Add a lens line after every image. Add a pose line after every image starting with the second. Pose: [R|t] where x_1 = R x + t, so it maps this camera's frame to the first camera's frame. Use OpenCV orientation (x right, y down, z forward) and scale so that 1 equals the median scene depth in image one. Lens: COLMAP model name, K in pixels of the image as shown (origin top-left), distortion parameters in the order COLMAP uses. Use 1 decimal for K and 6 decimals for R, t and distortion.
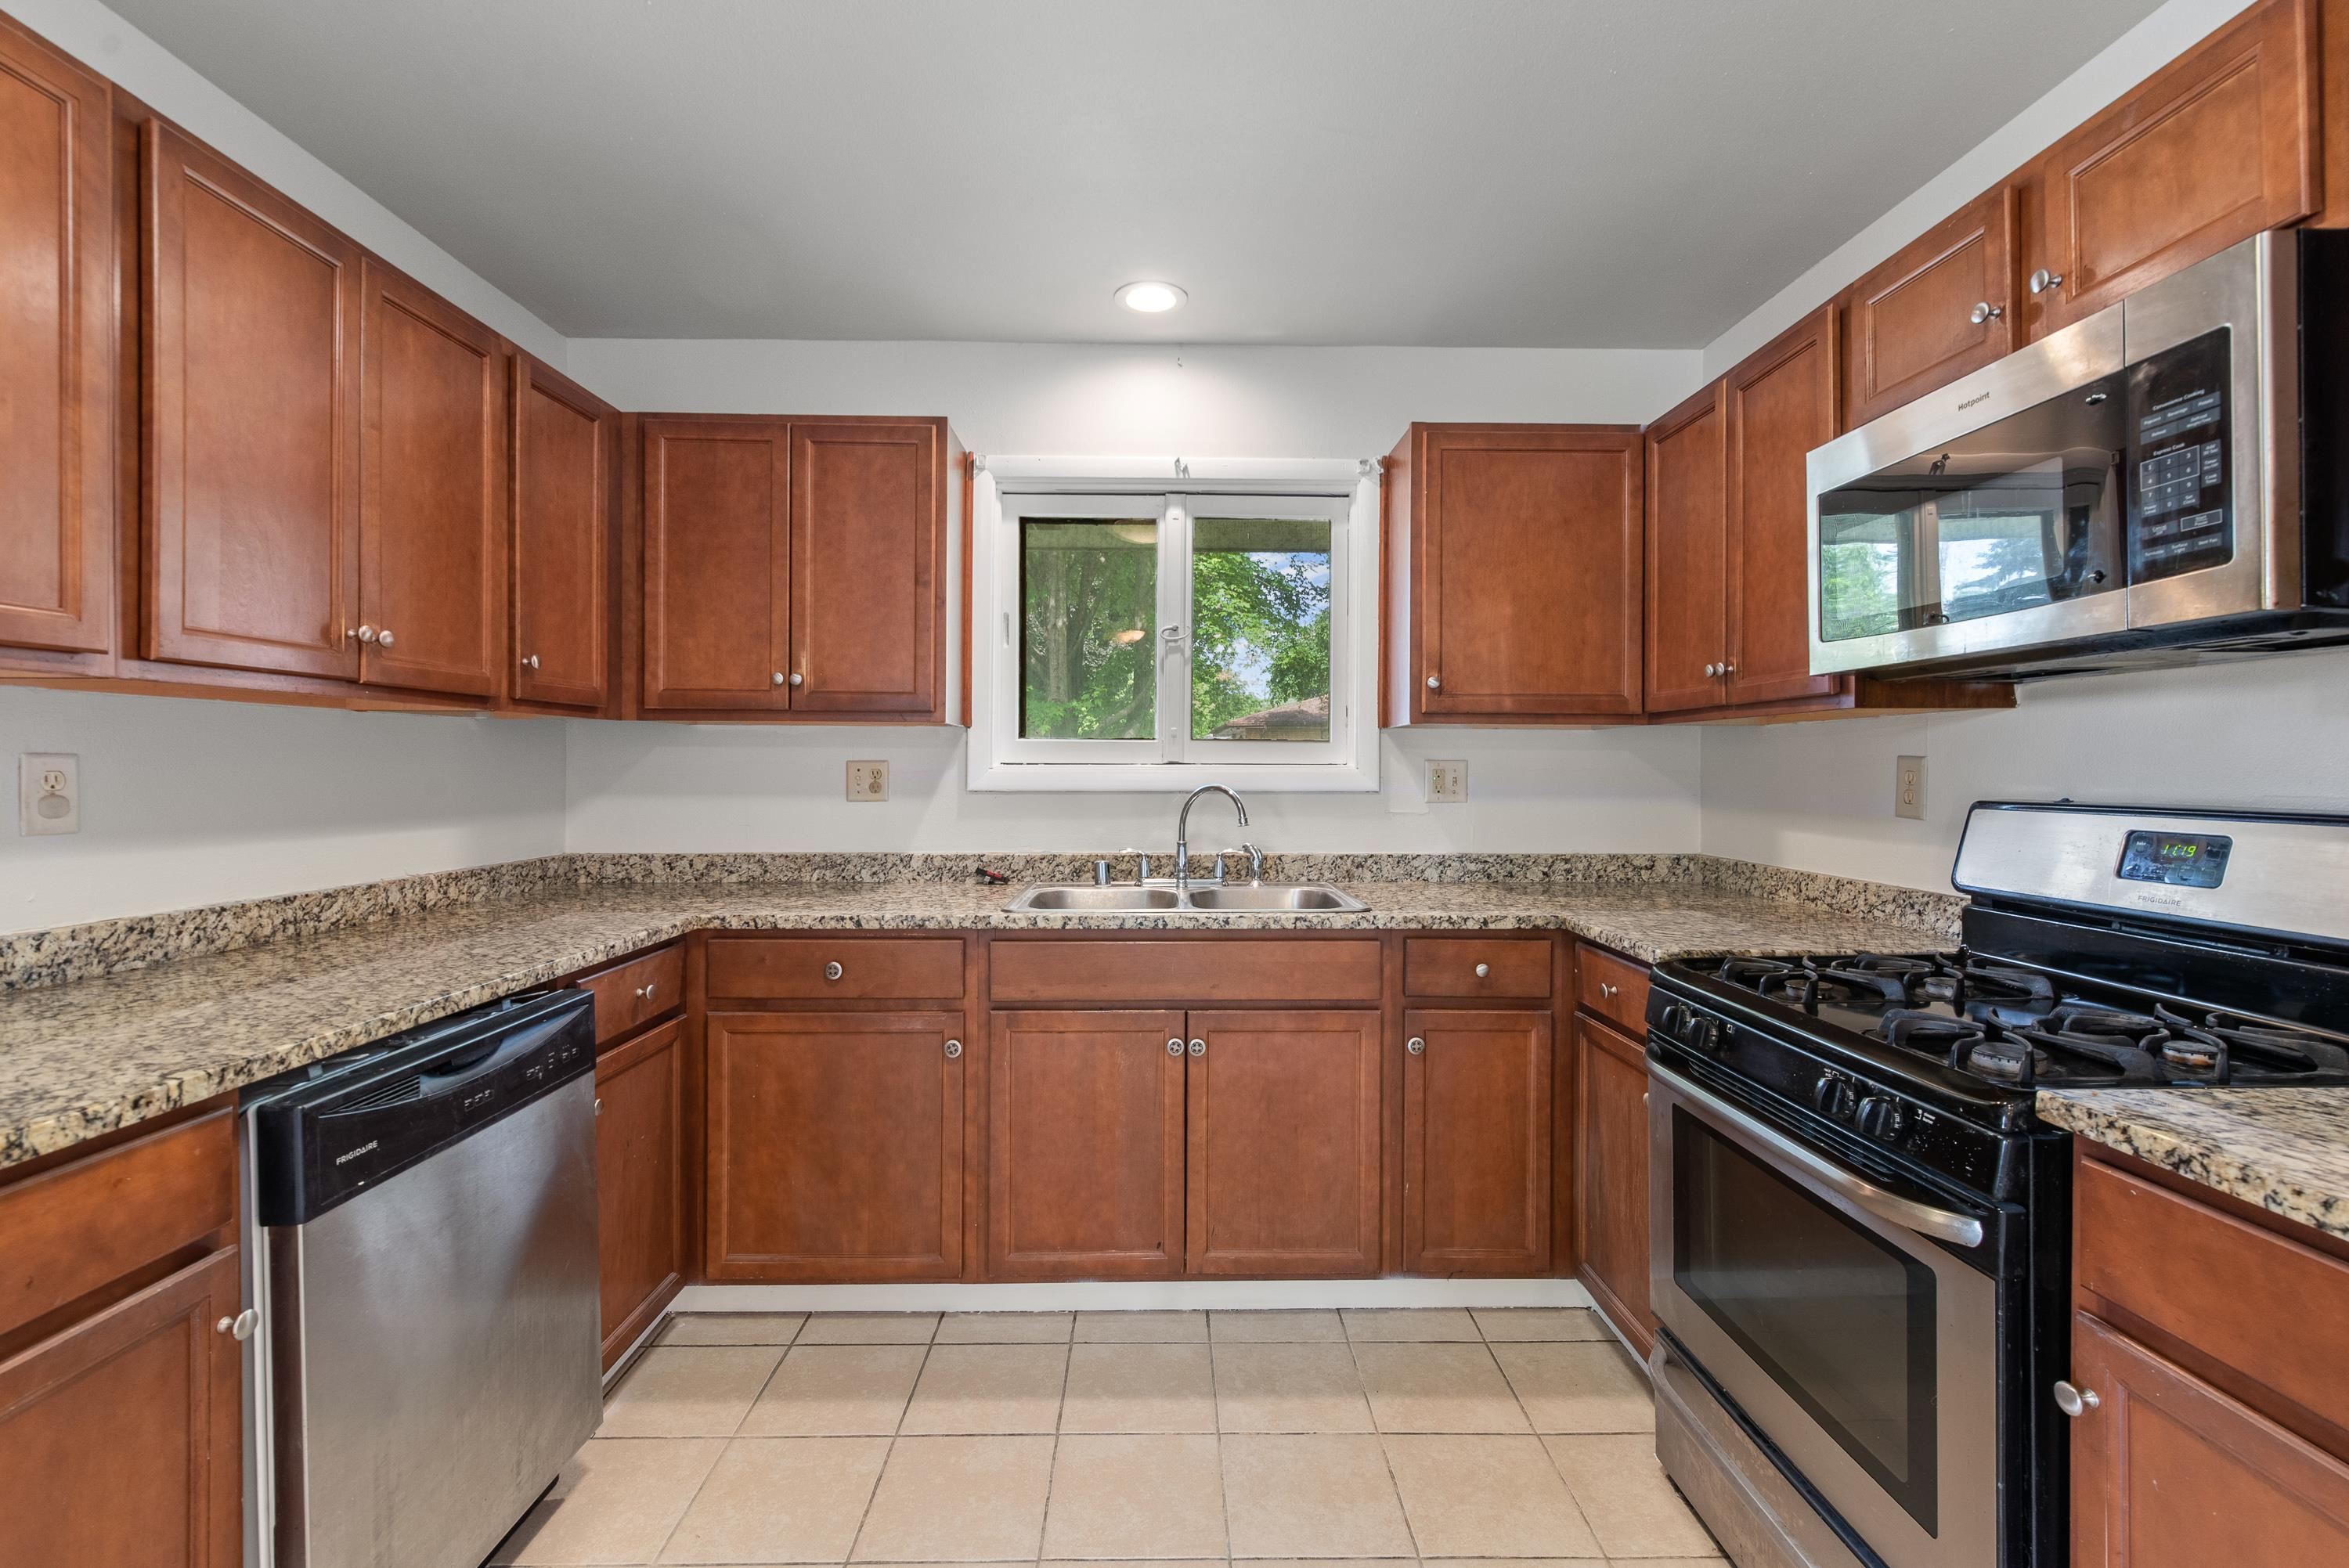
lens RADIAL K [[1016.9, 0, 1178.3], [0, 1016.9, 766.5], [0, 0, 1]] dist [0.000913, 0.000020]
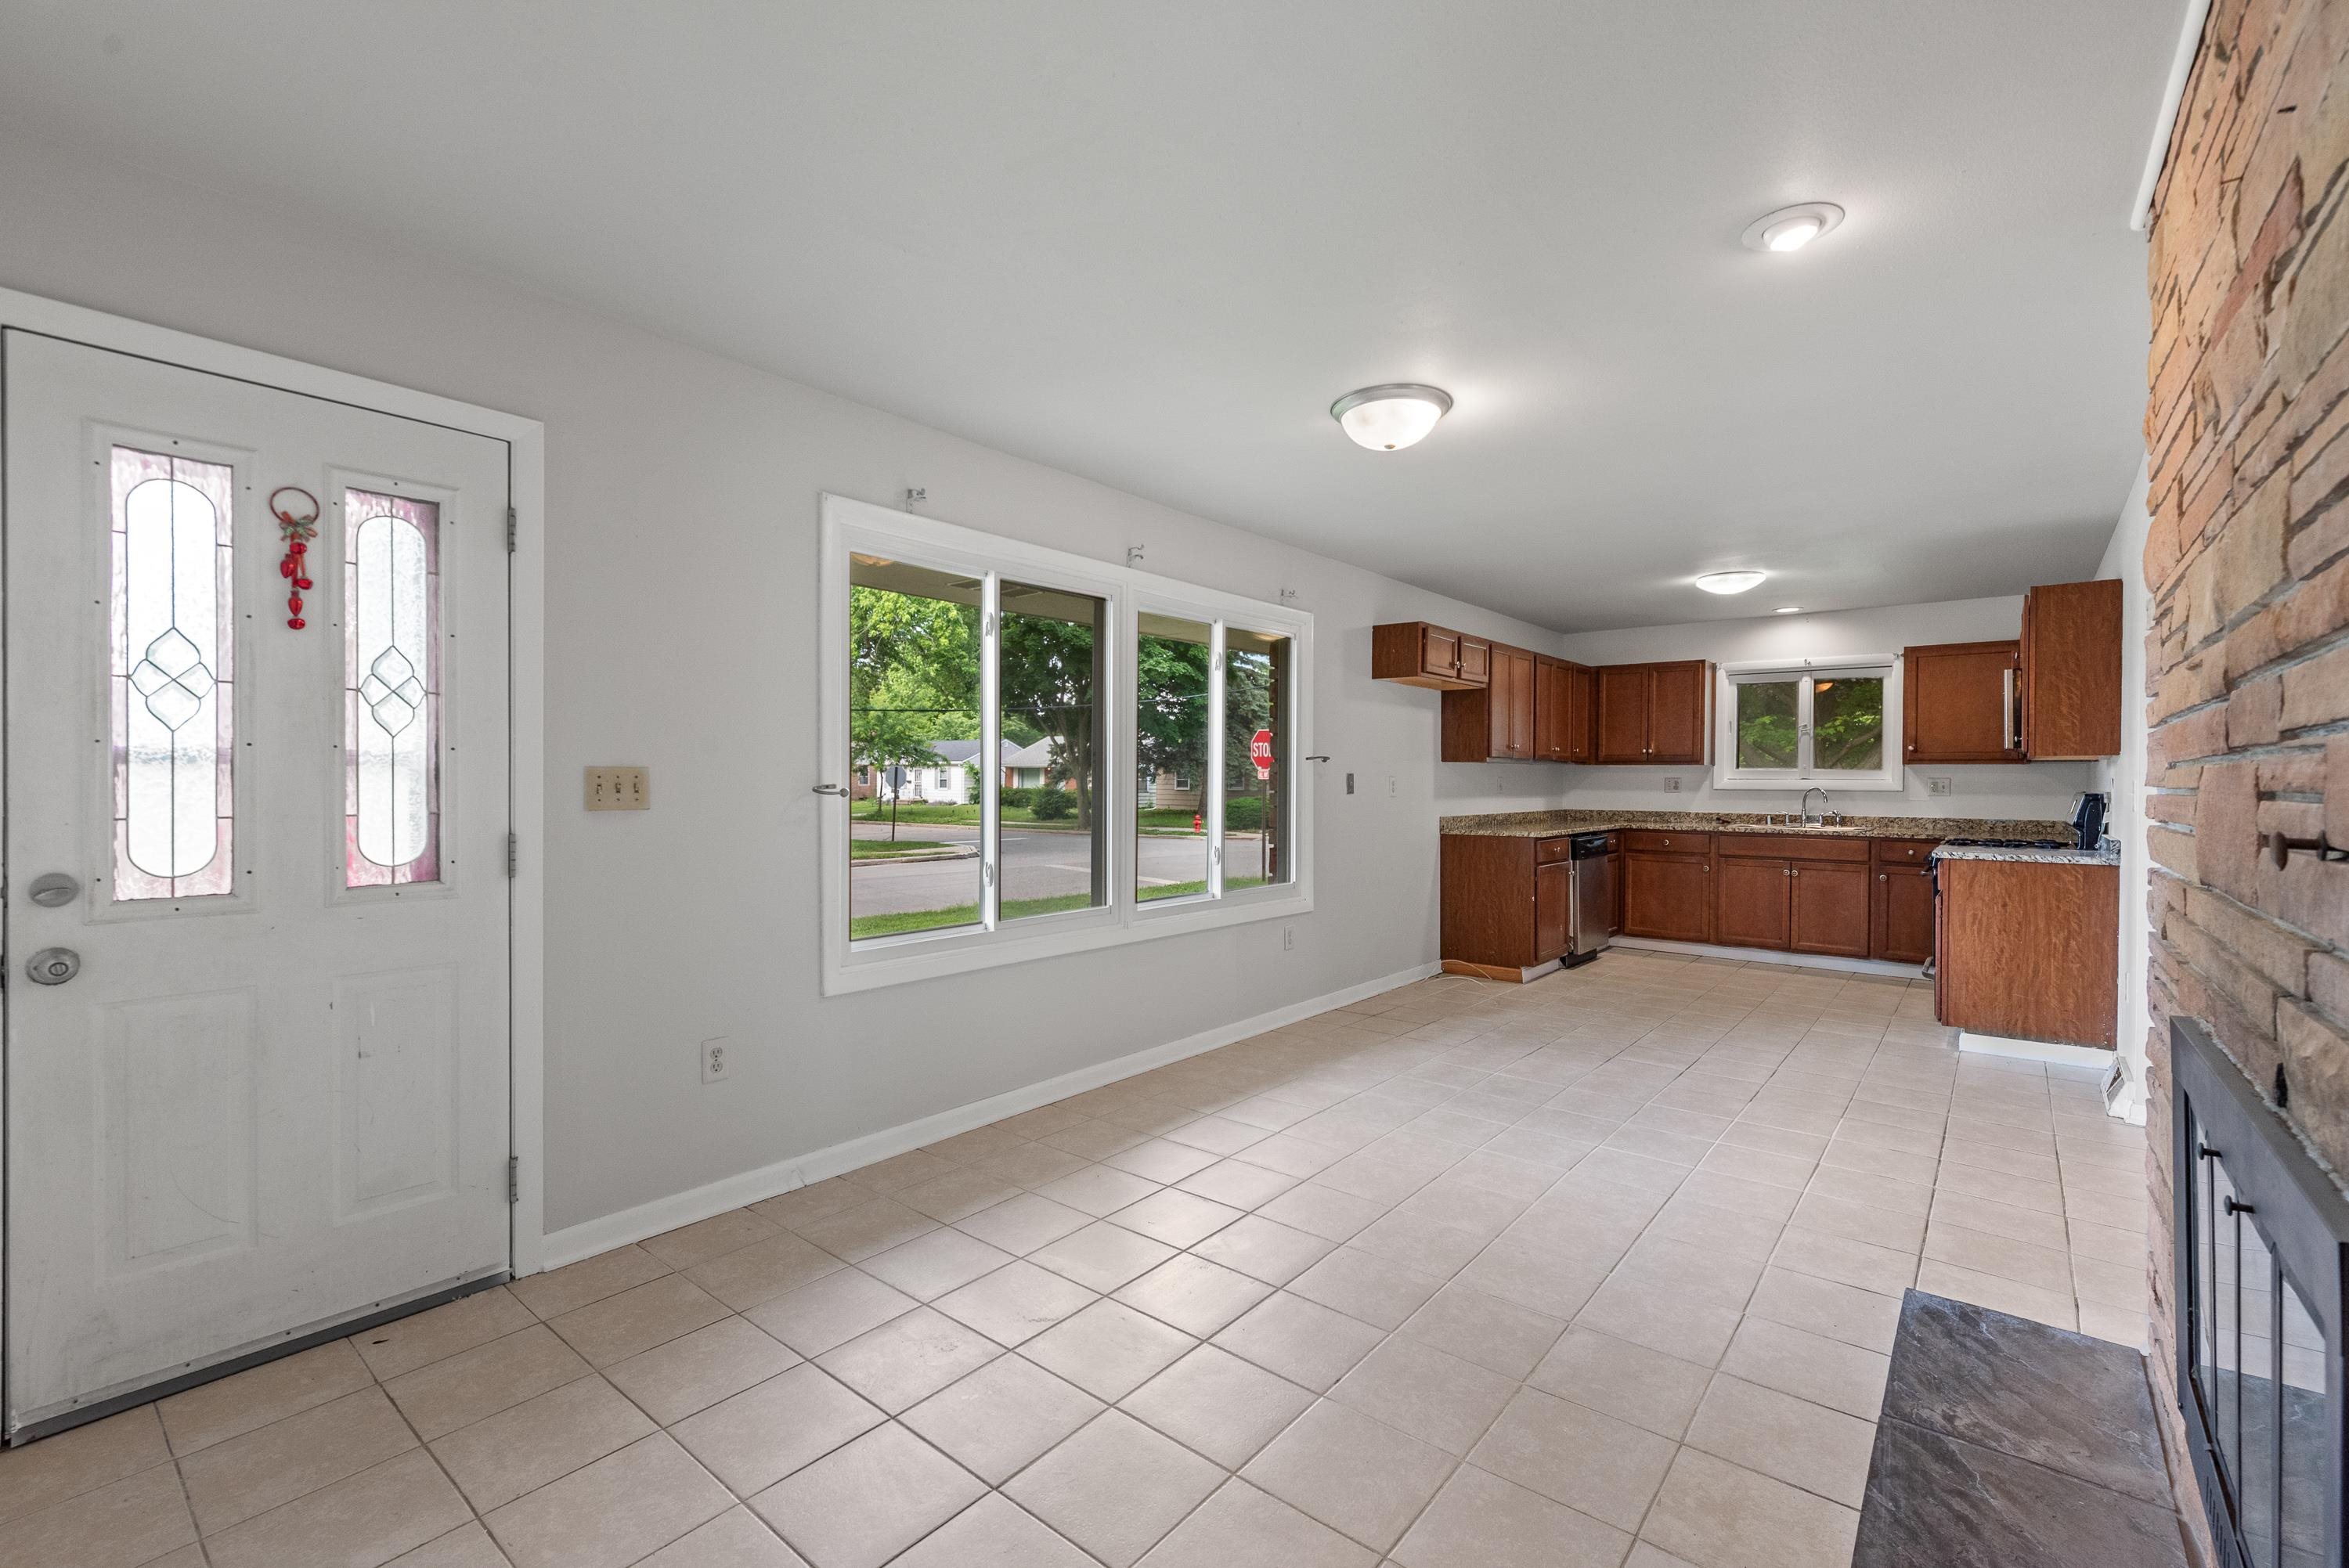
lens RADIAL K [[1014.5, 0, 1177.1], [0, 1014.5, 789.2], [0, 0, 1]] dist [0.001261, 0.000073]
pose [[0.759812, 0.008831, -0.650082, 0.571440], [-0.001919, 0.999934, 0.011340, -0.004142], [0.650140, -0.007368, 0.759779, -2.433070]]
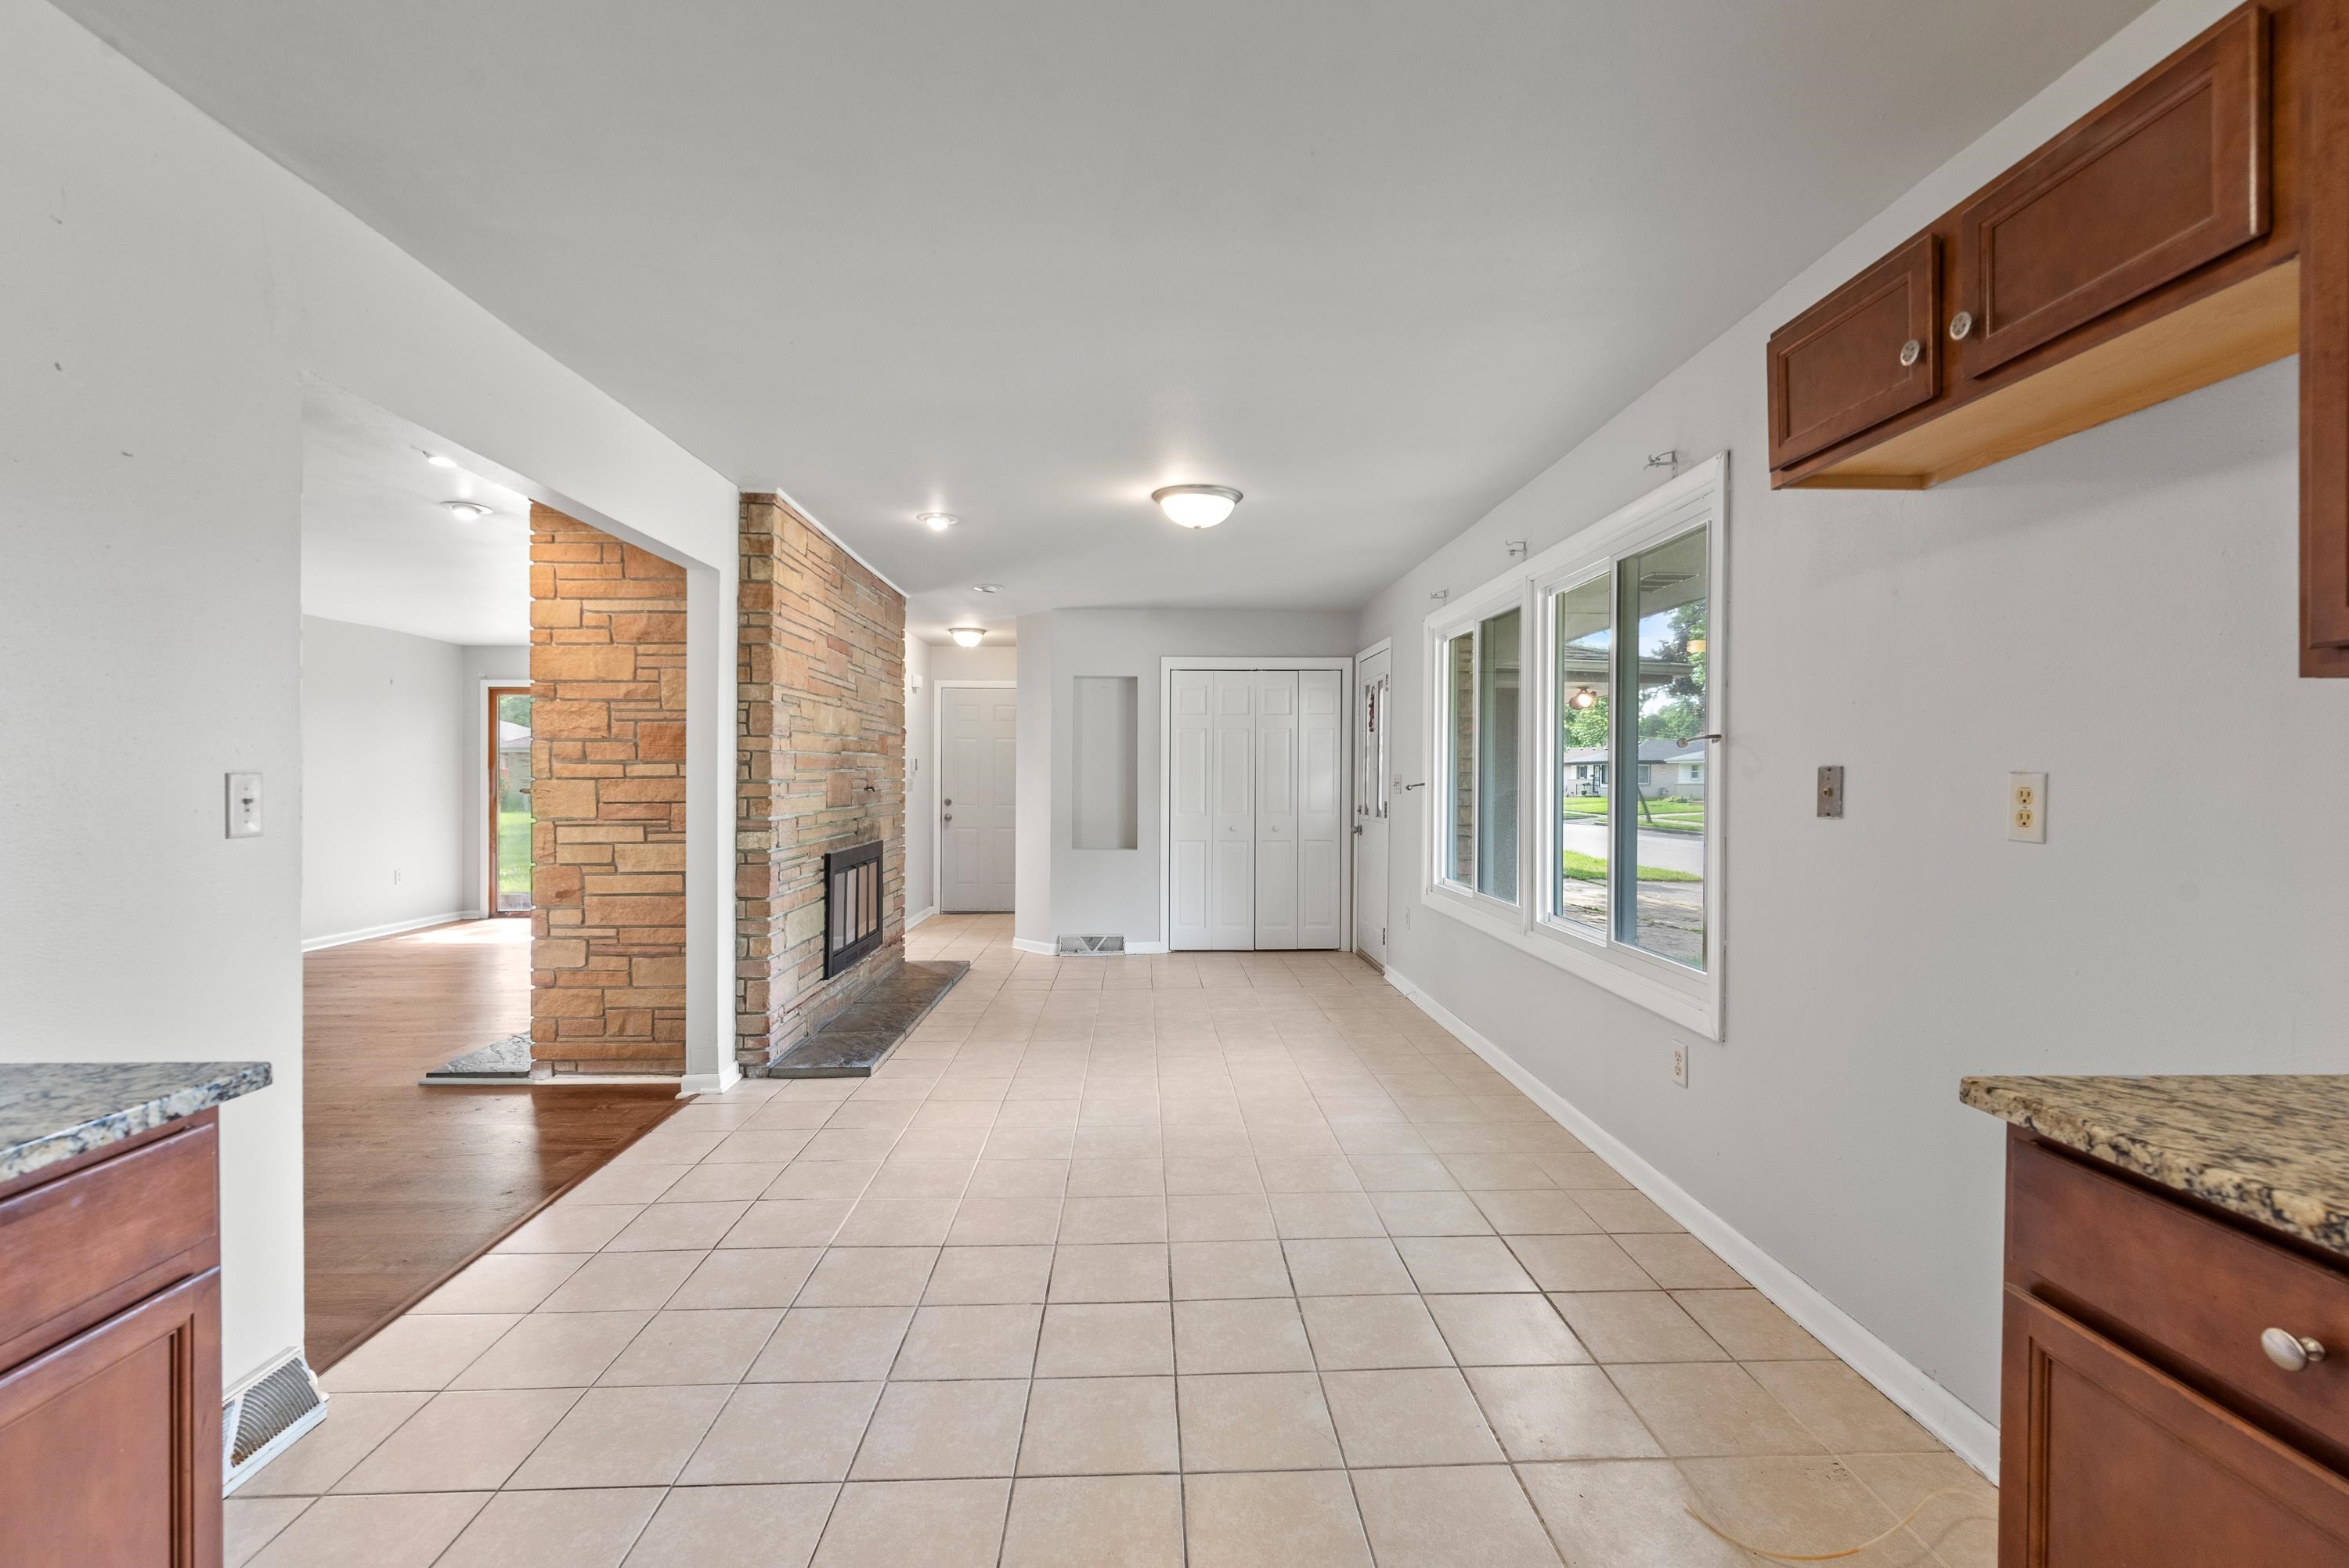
lens RADIAL K [[1014.5, 0, 1177.1], [0, 1014.5, 789.2], [0, 0, 1]] dist [0.001261, 0.000073]
pose [[-0.999882, -0.003596, -0.014934, -0.064217], [-0.003737, 0.999949, 0.009434, -0.000149], [0.014899, 0.009489, -0.999844, 0.712010]]
